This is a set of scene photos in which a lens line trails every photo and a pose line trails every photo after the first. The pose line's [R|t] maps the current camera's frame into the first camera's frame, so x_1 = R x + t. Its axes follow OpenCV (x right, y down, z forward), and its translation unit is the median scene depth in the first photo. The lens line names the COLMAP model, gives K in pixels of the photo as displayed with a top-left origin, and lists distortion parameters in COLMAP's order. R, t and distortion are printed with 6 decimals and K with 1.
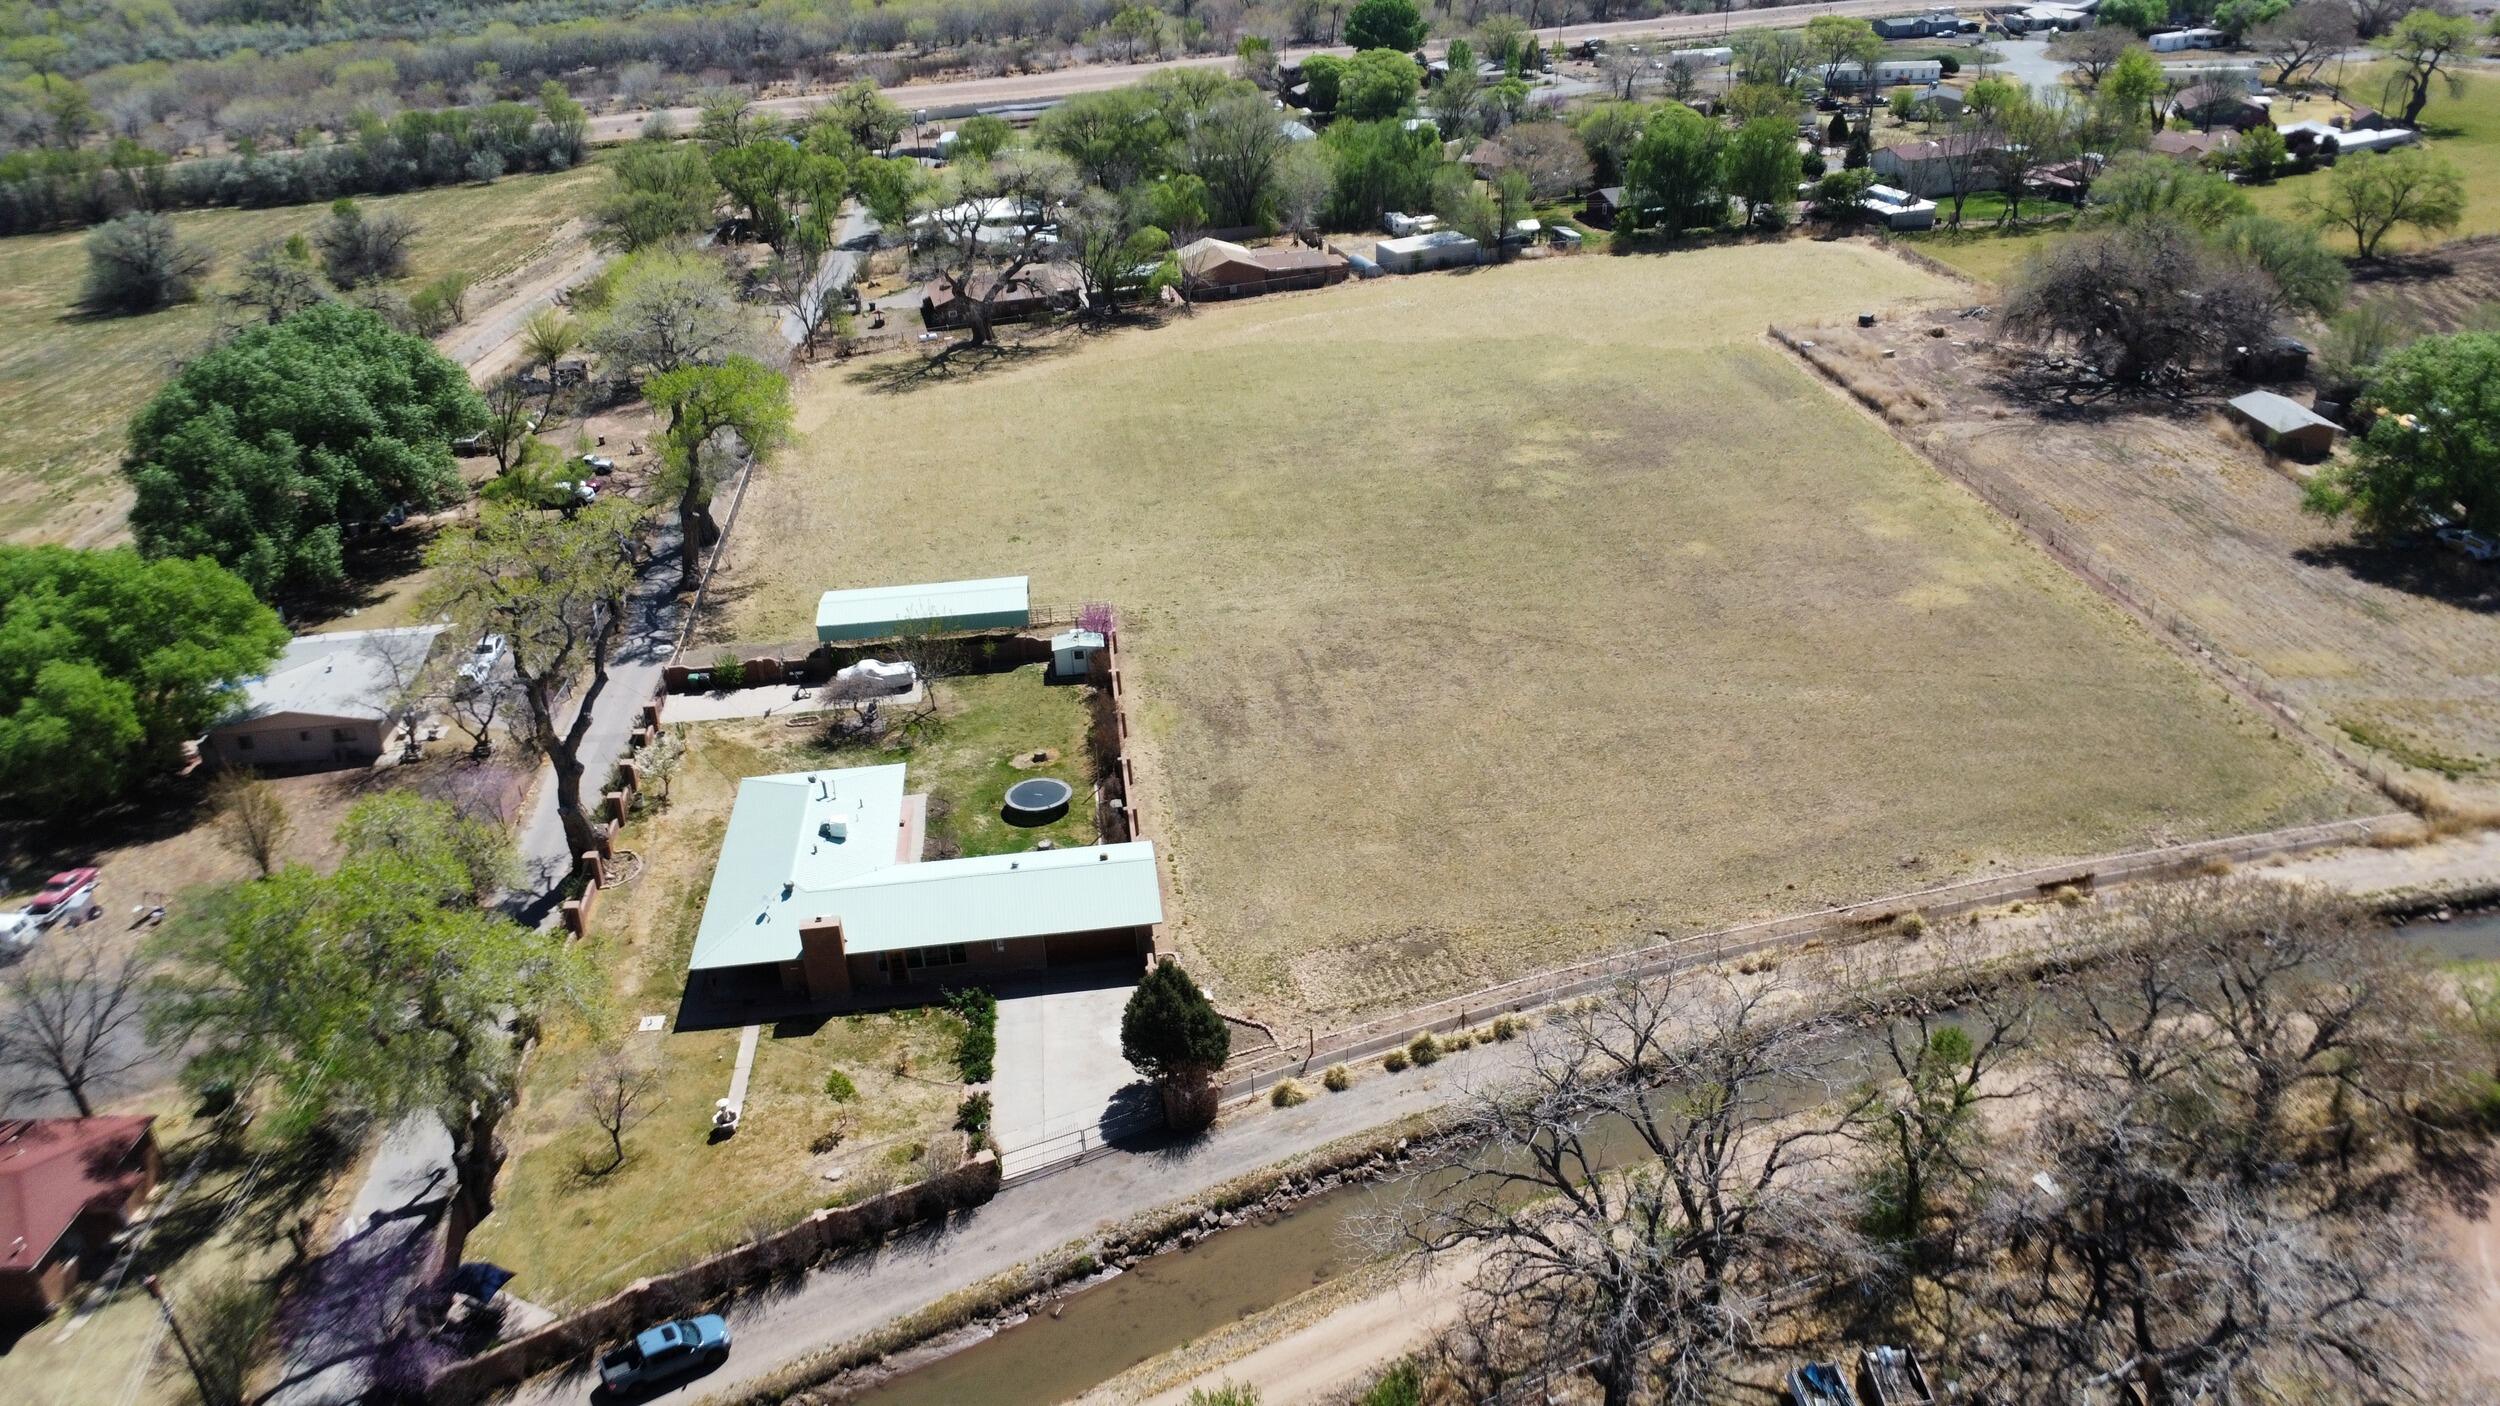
lens RADIAL K [[1834.1, 0, 1250.0], [0, 1834.1, 703.0], [0, 0, 1]] dist [-0.019708, -0.001272]
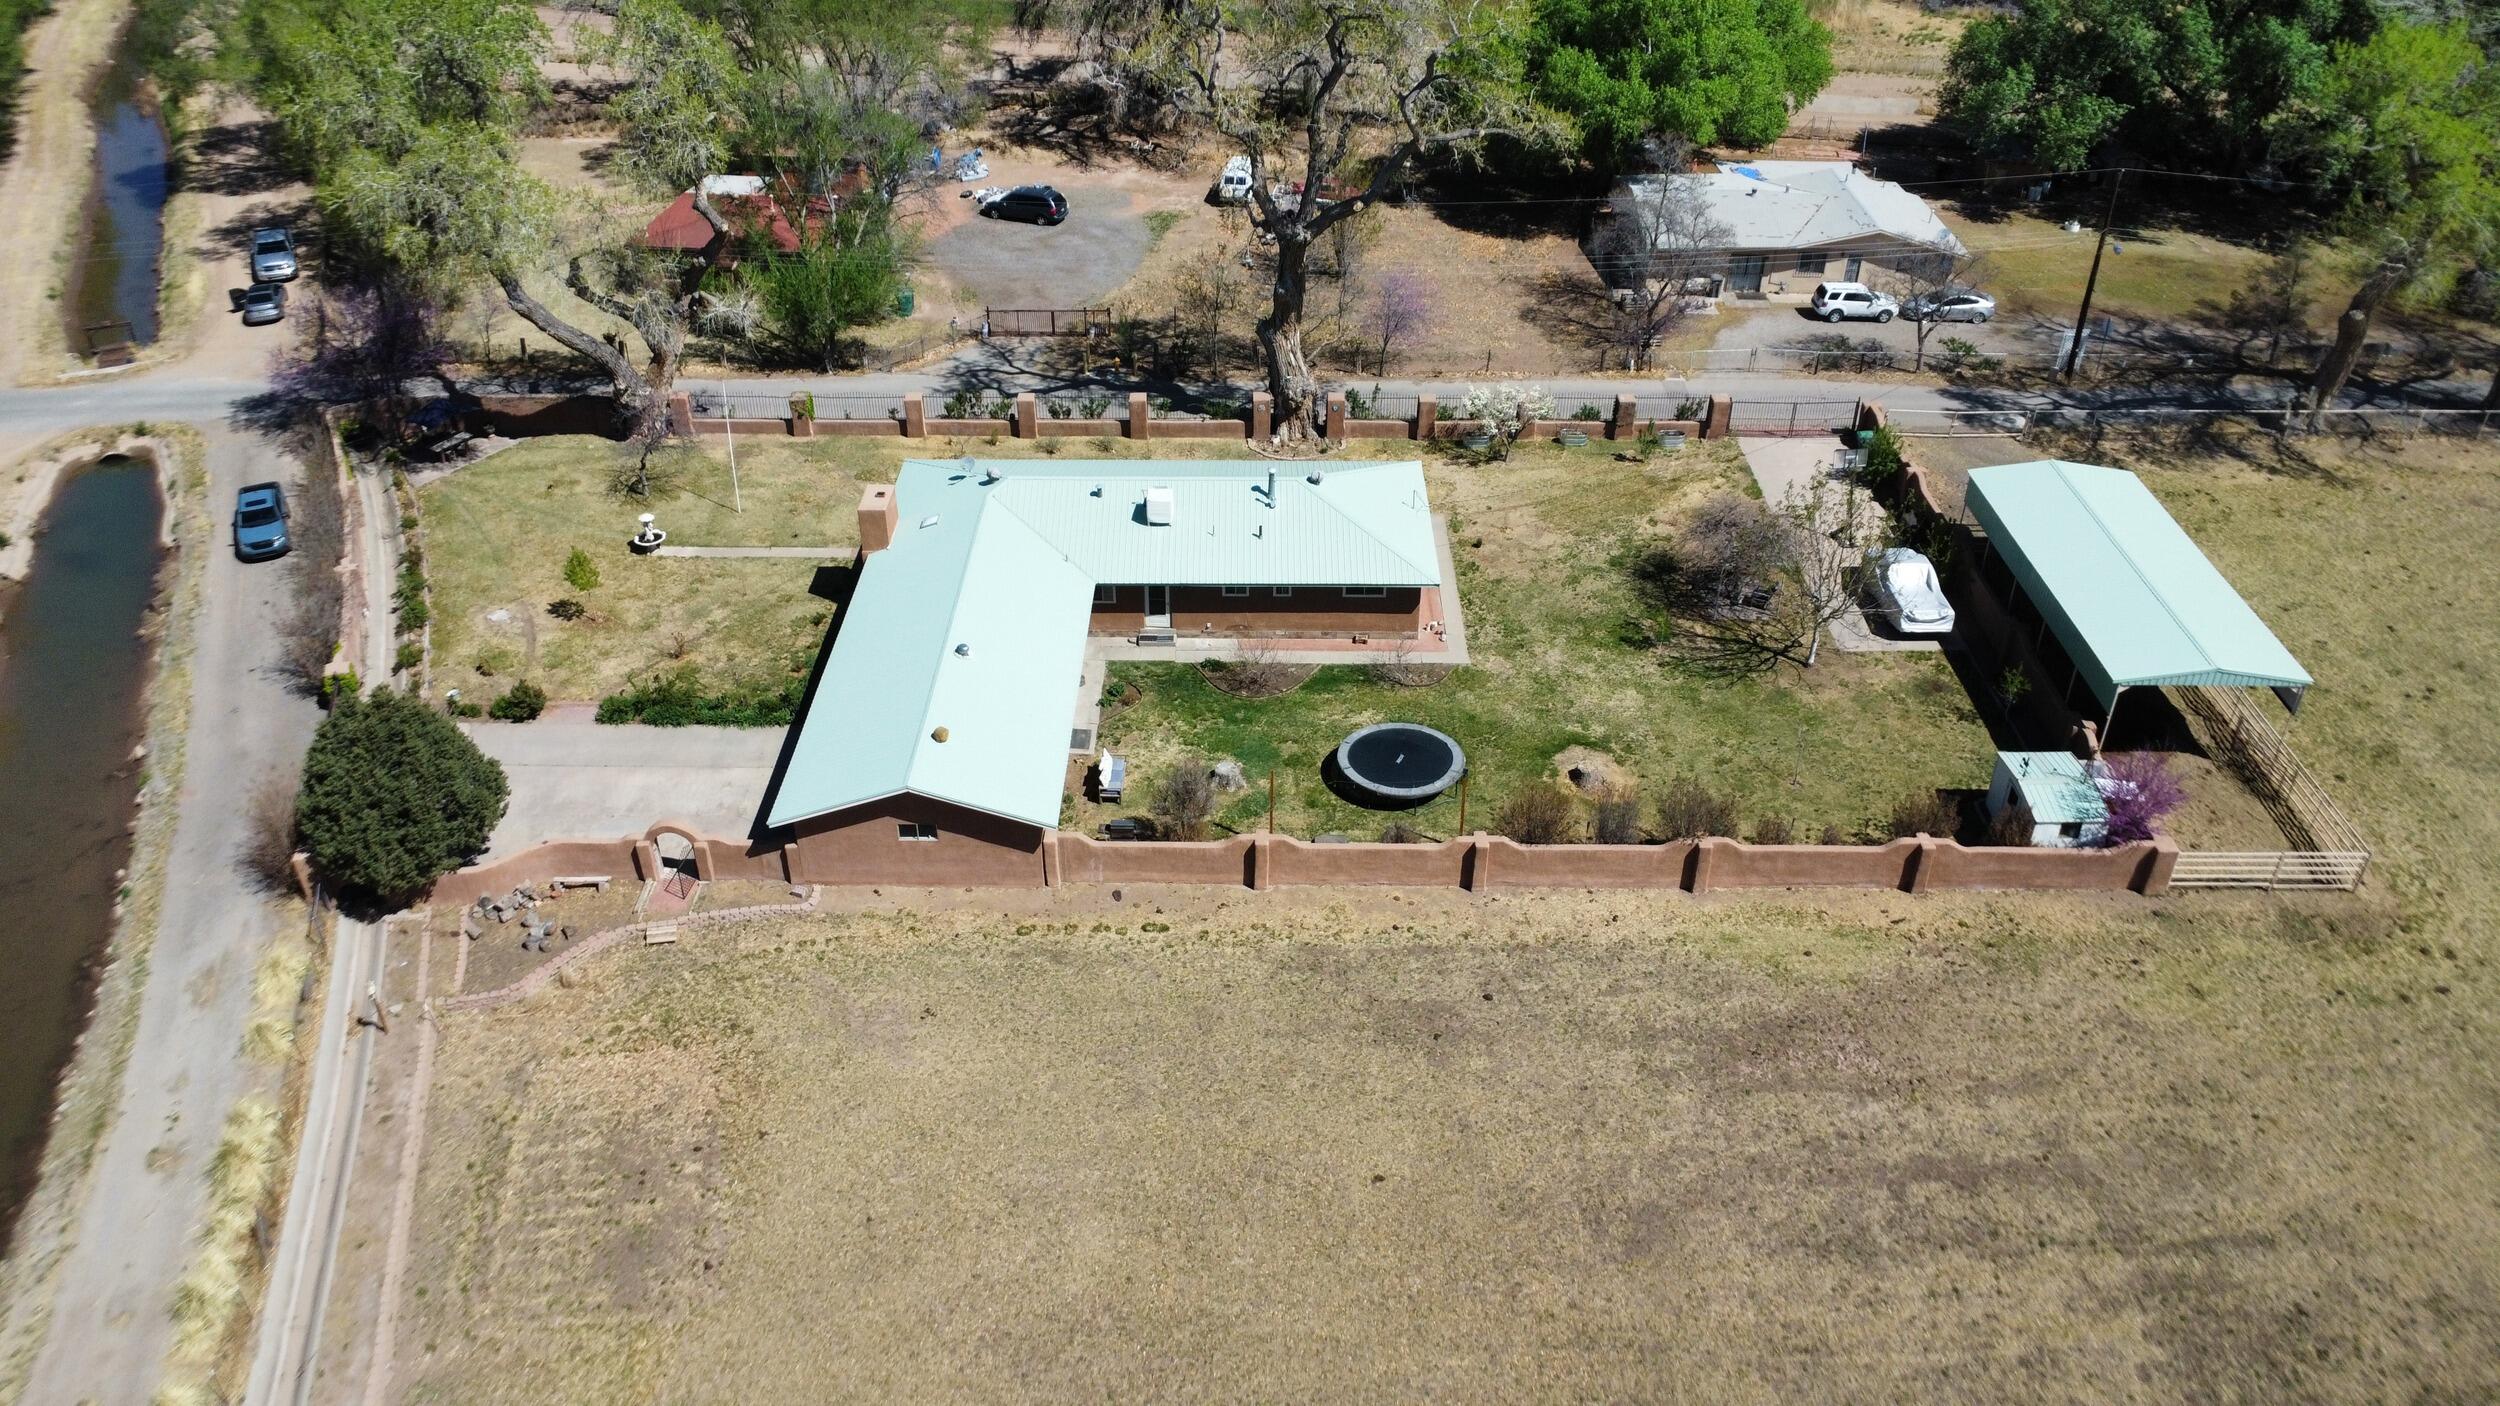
lens RADIAL K [[1828.3, 0, 1250.0], [0, 1828.3, 703.0], [0, 0, 1]] dist [-0.023103, -0.001398]
pose [[-0.111769, 0.589985, -0.799641, 0.231030], [-0.434702, 0.694580, 0.573230, -0.186505], [0.893612, 0.411675, 0.178835, 0.650434]]
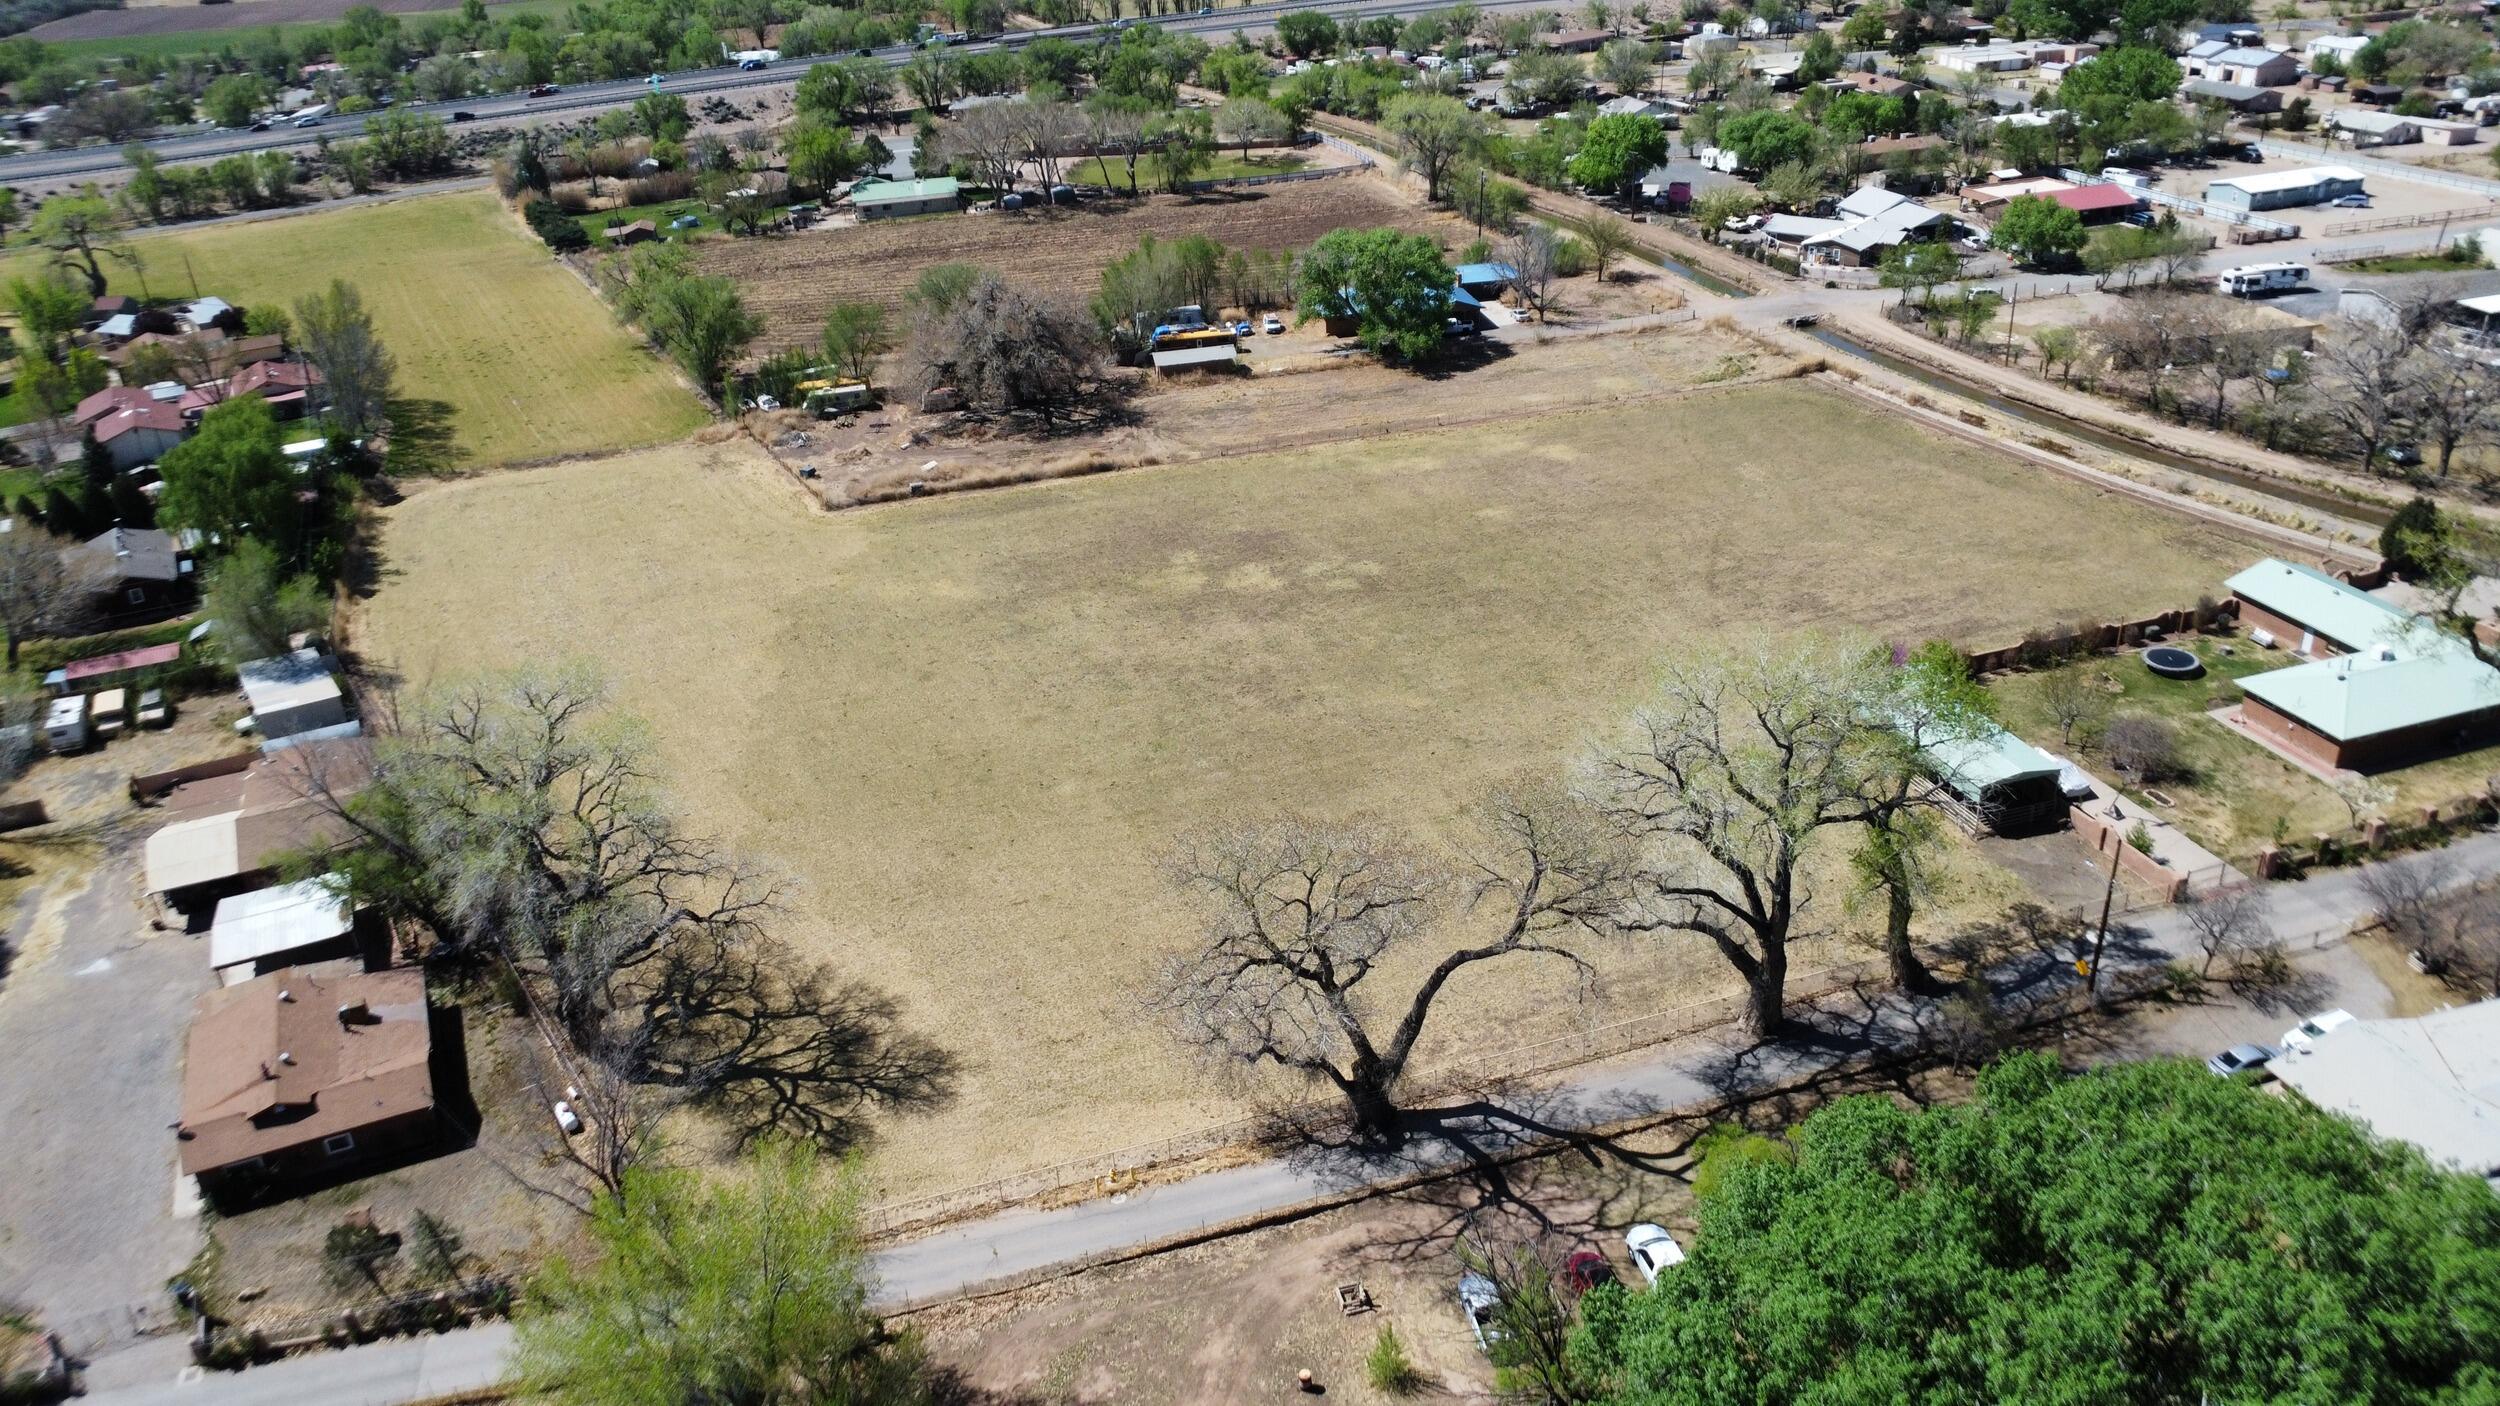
lens RADIAL K [[1825.0, 0, 1250.0], [0, 1825.0, 703.0], [0, 0, 1]] dist [-0.016156, -0.007314]
pose [[-0.193852, -0.386333, 0.901758, -0.854857], [0.476527, 0.766390, 0.430777, -0.578786], [-0.857522, 0.513219, 0.035531, 1.145974]]
